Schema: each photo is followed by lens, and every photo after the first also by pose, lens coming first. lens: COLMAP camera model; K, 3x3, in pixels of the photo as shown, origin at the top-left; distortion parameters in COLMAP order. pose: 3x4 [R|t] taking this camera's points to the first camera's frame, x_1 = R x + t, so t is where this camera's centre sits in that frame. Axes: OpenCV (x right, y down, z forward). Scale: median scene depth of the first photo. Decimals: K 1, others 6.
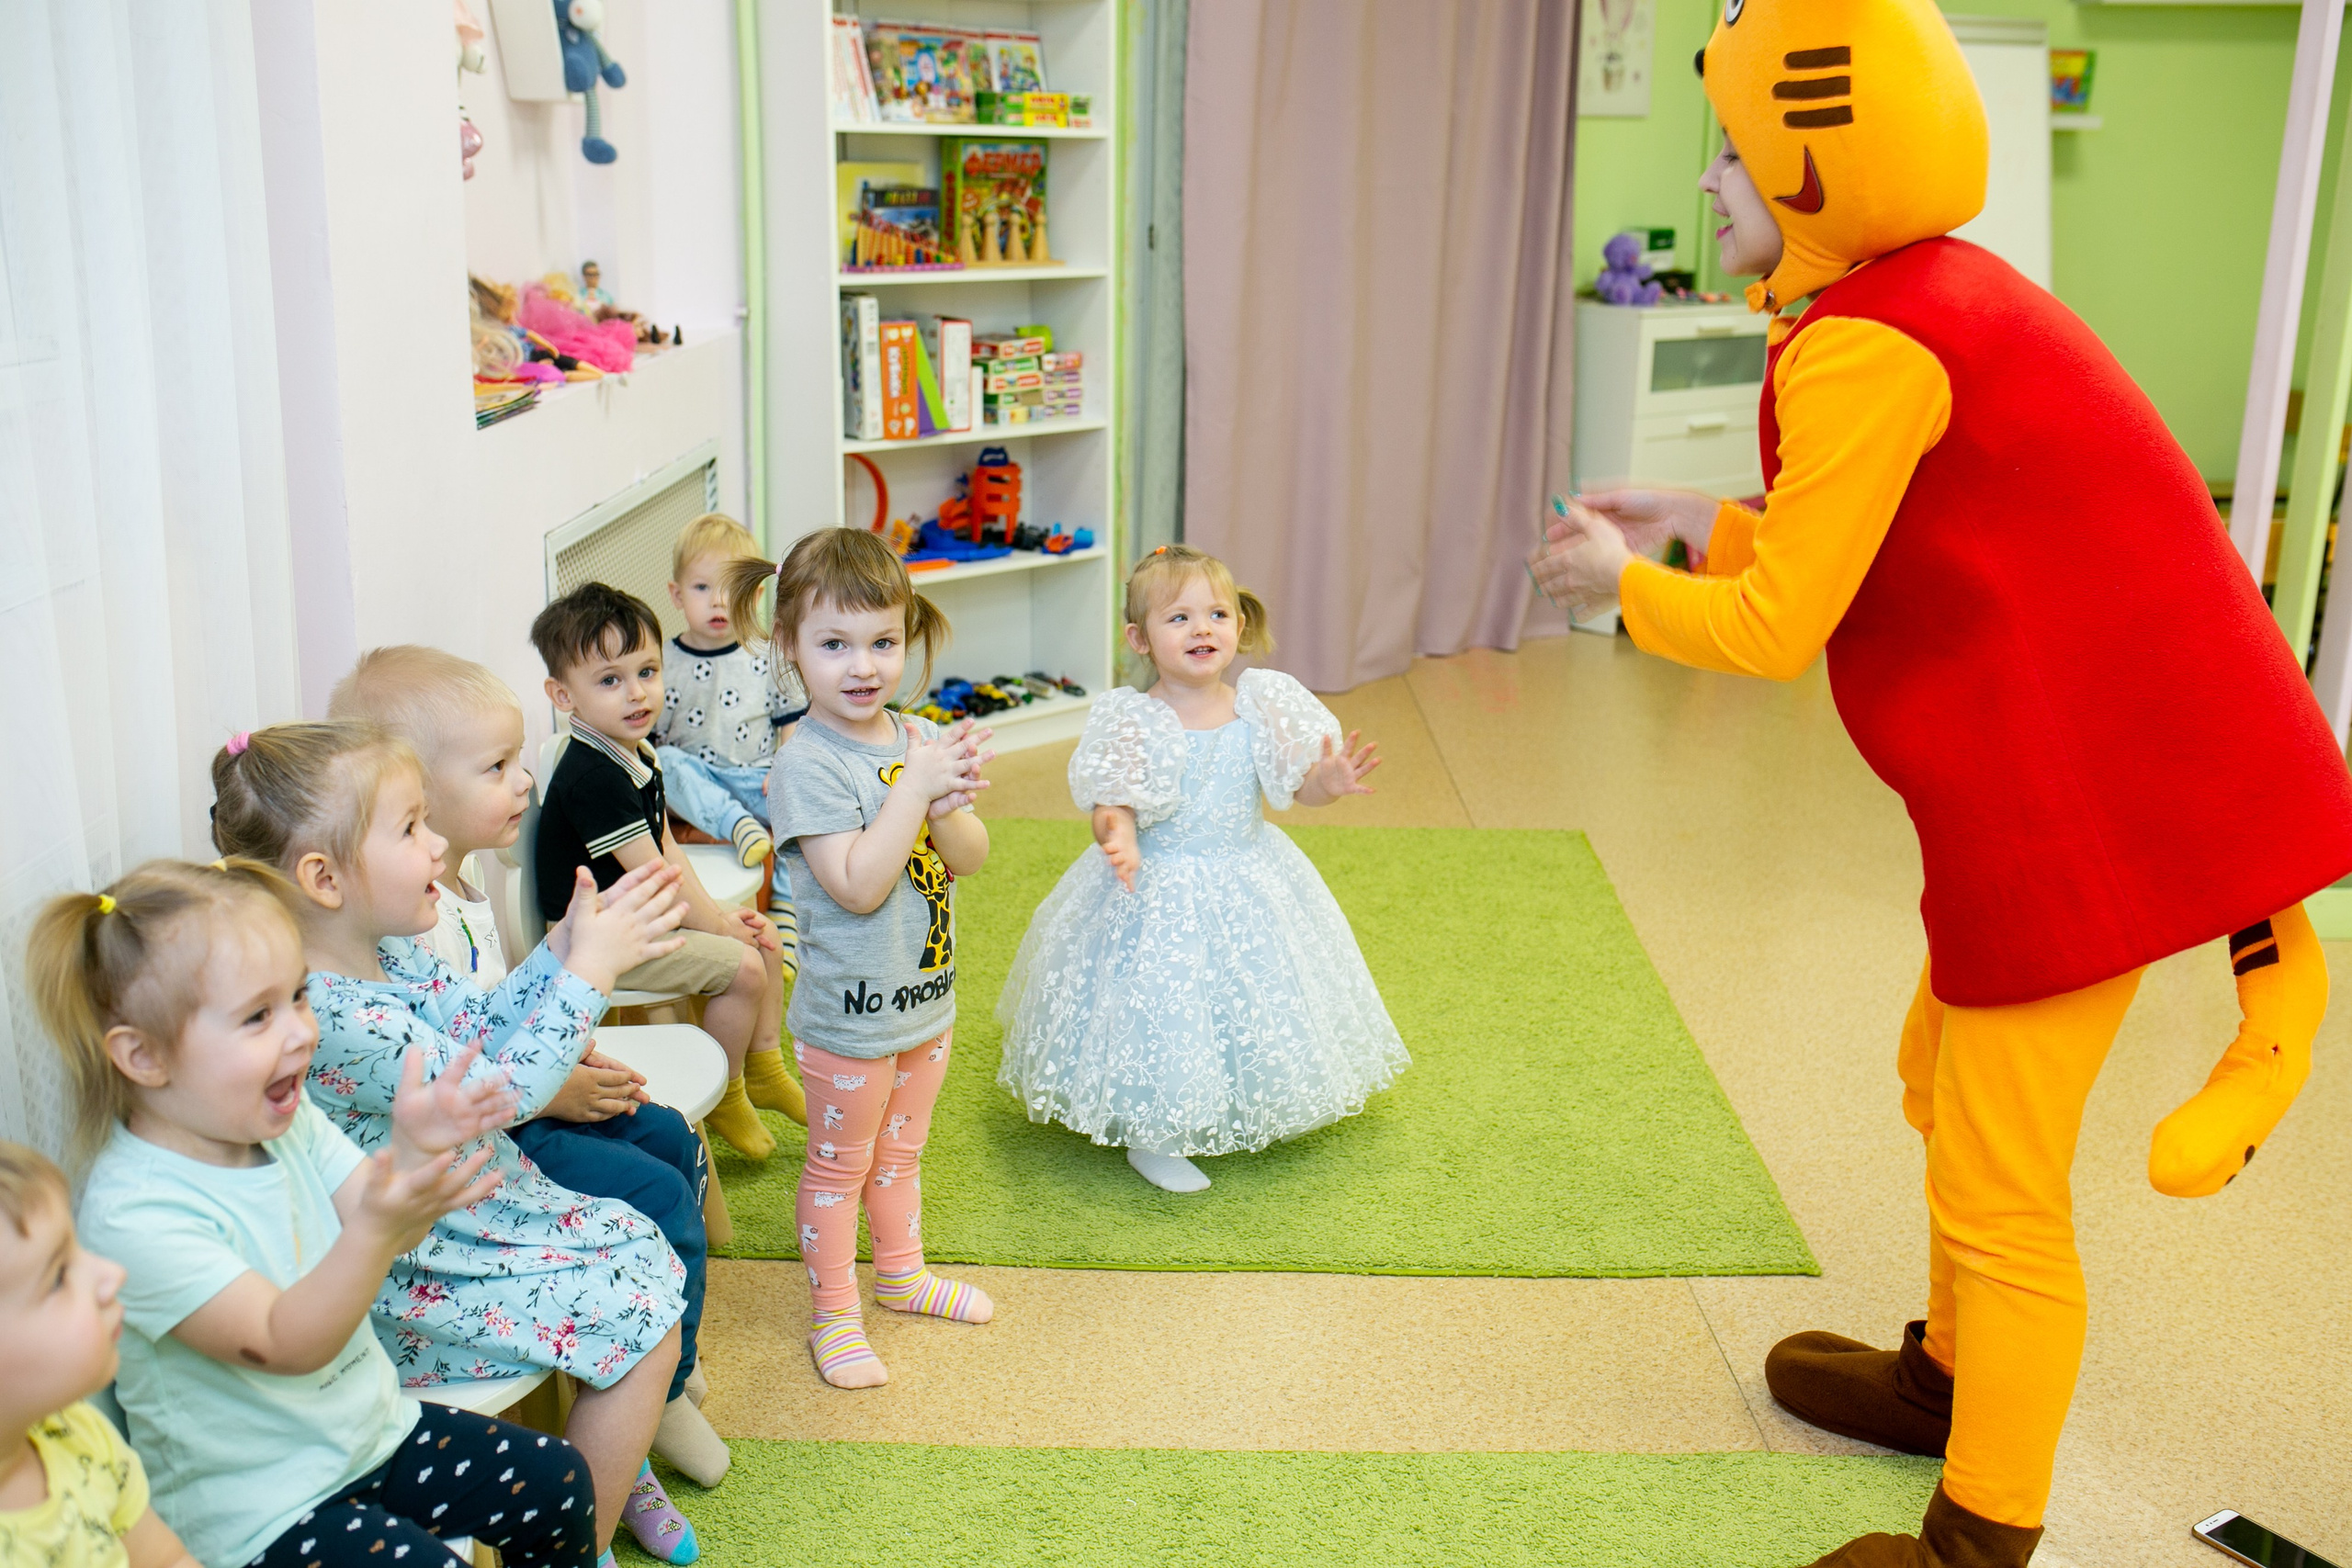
lens RADIAL K [[2147.2, 0, 1176.0], [0, 2147.2, 784.0], [0, 0, 1]] dist [-0.108584, 0.106822]
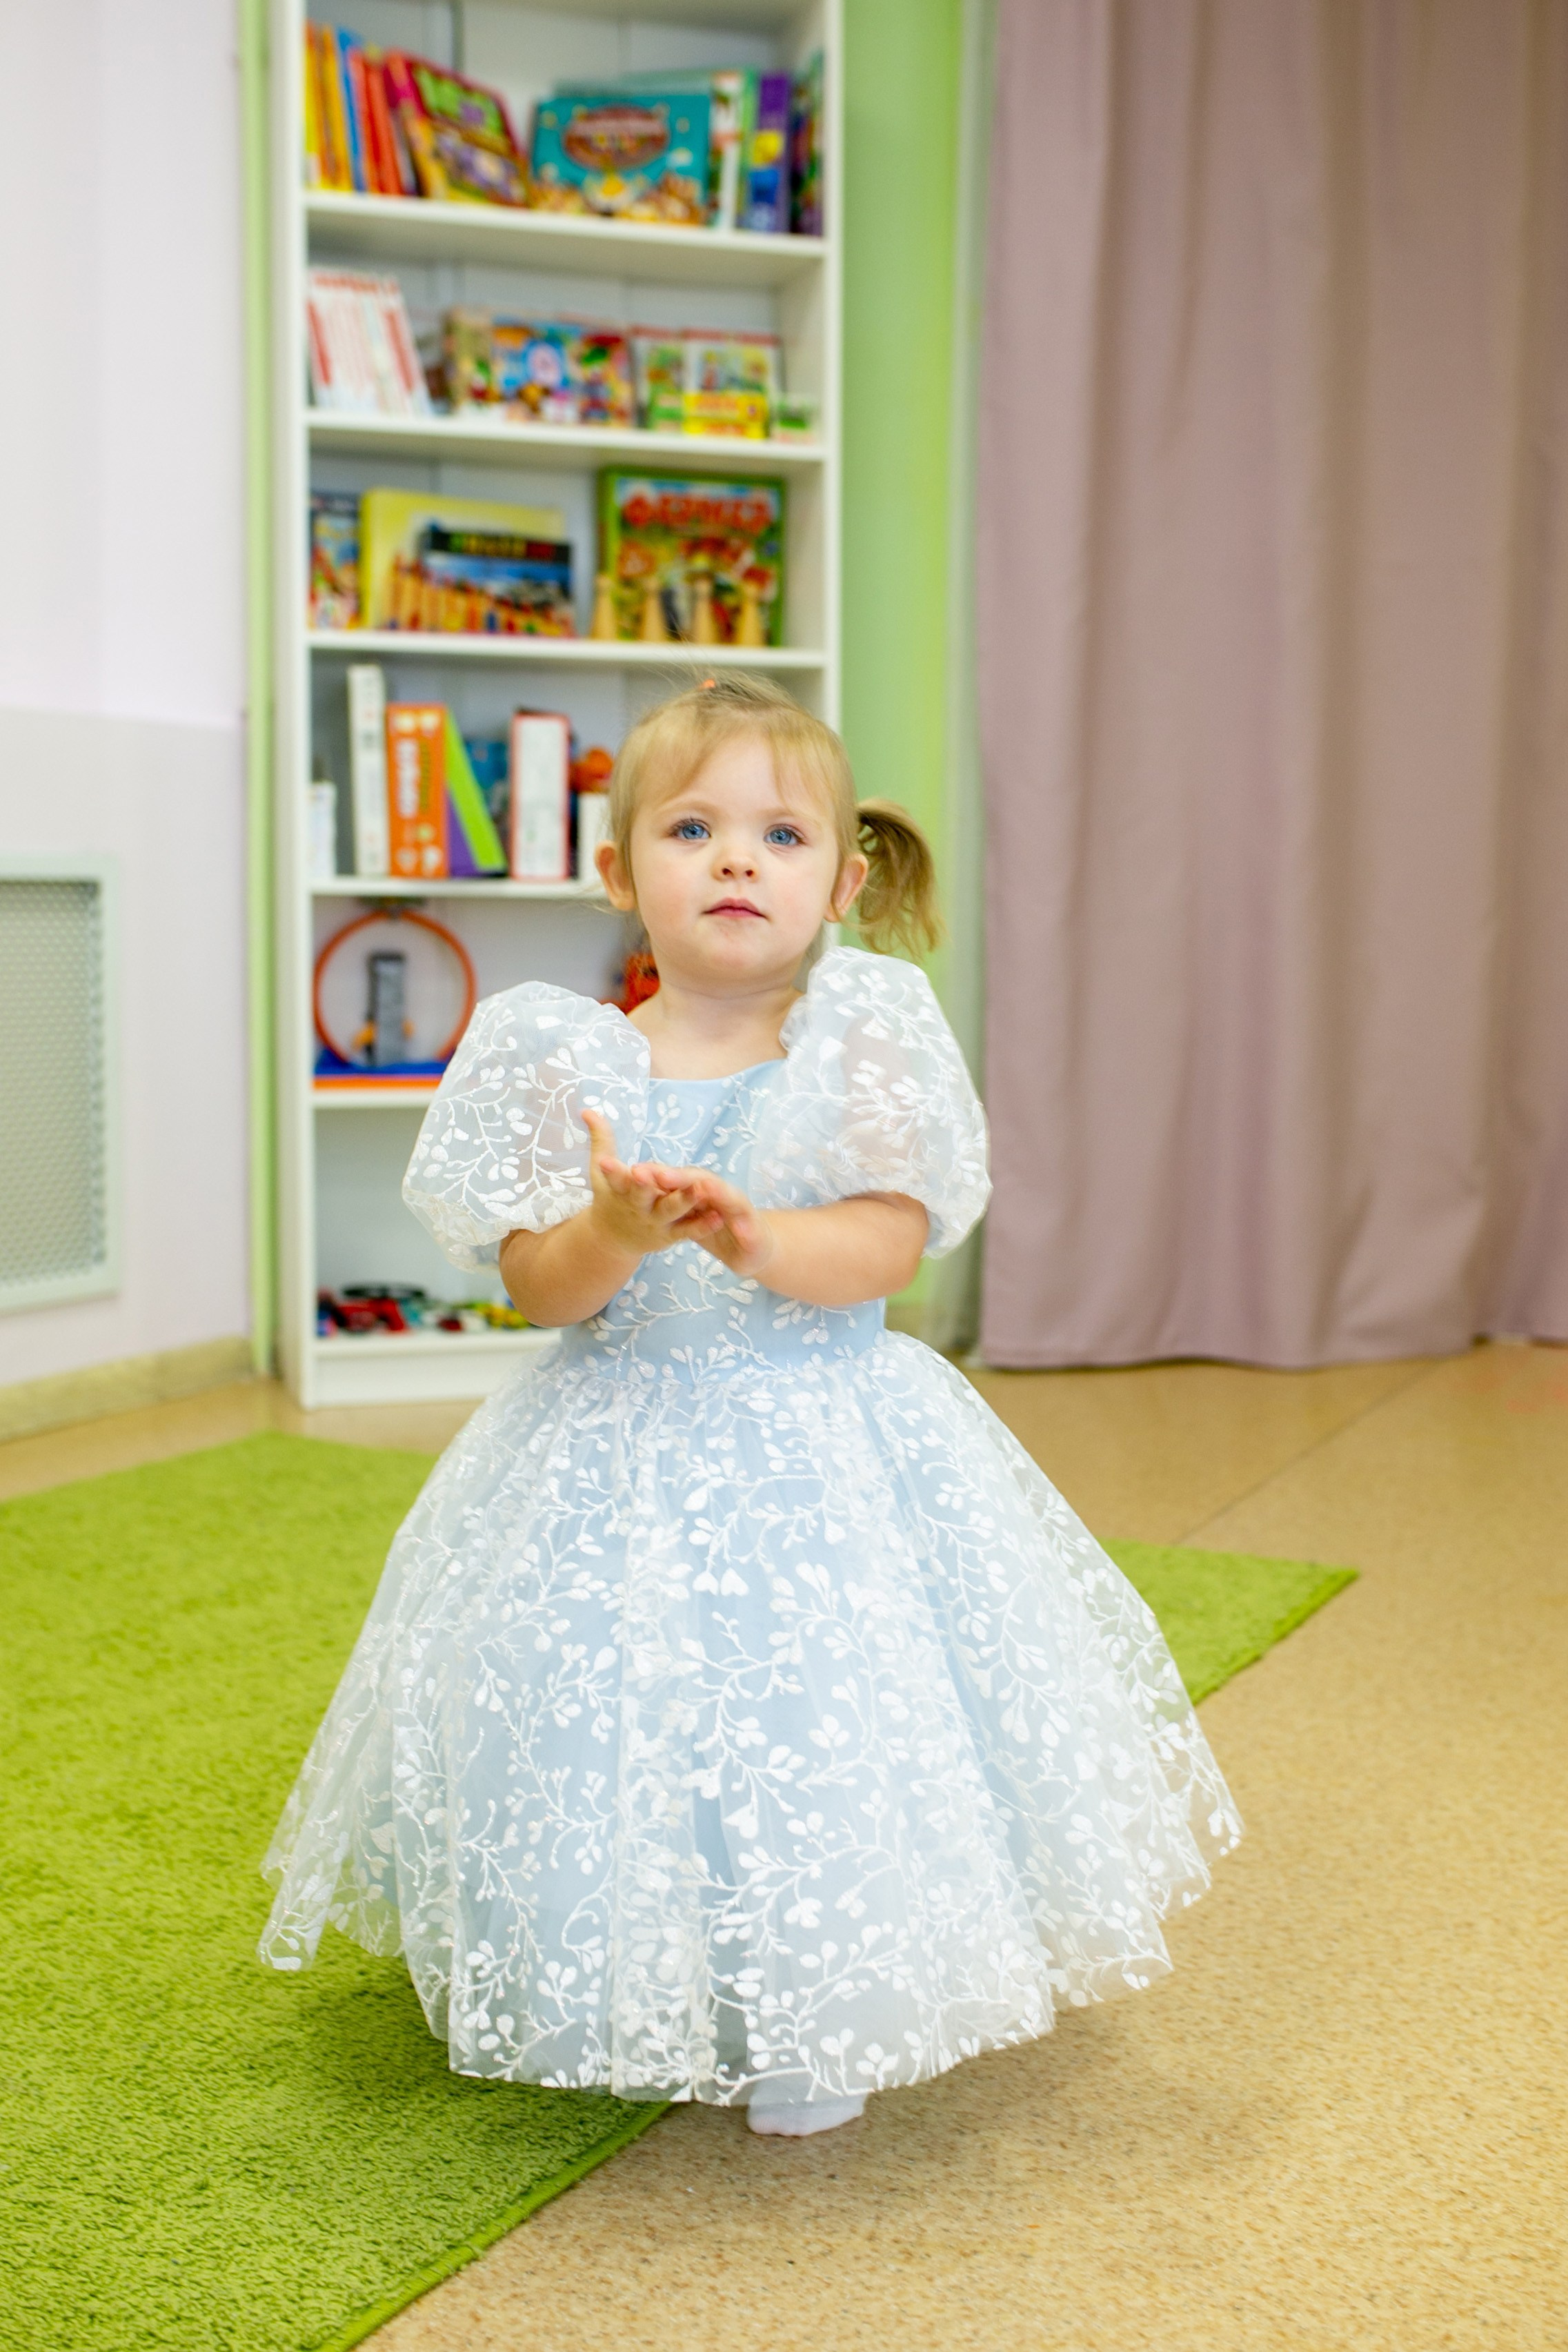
lens RADIAL K [[2147.3, 0, 784.0], [0, 2147.3, 1176.0], [0, 0, 1]] dist [-0.108584, 0.106822]
pose [[0.865533, 0.050068, -0.498343, 0.291686], [-0.135332, 0.981359, -0.136451, 0.006083], [0.482222, 0.185545, 0.856175, 0.467555]]
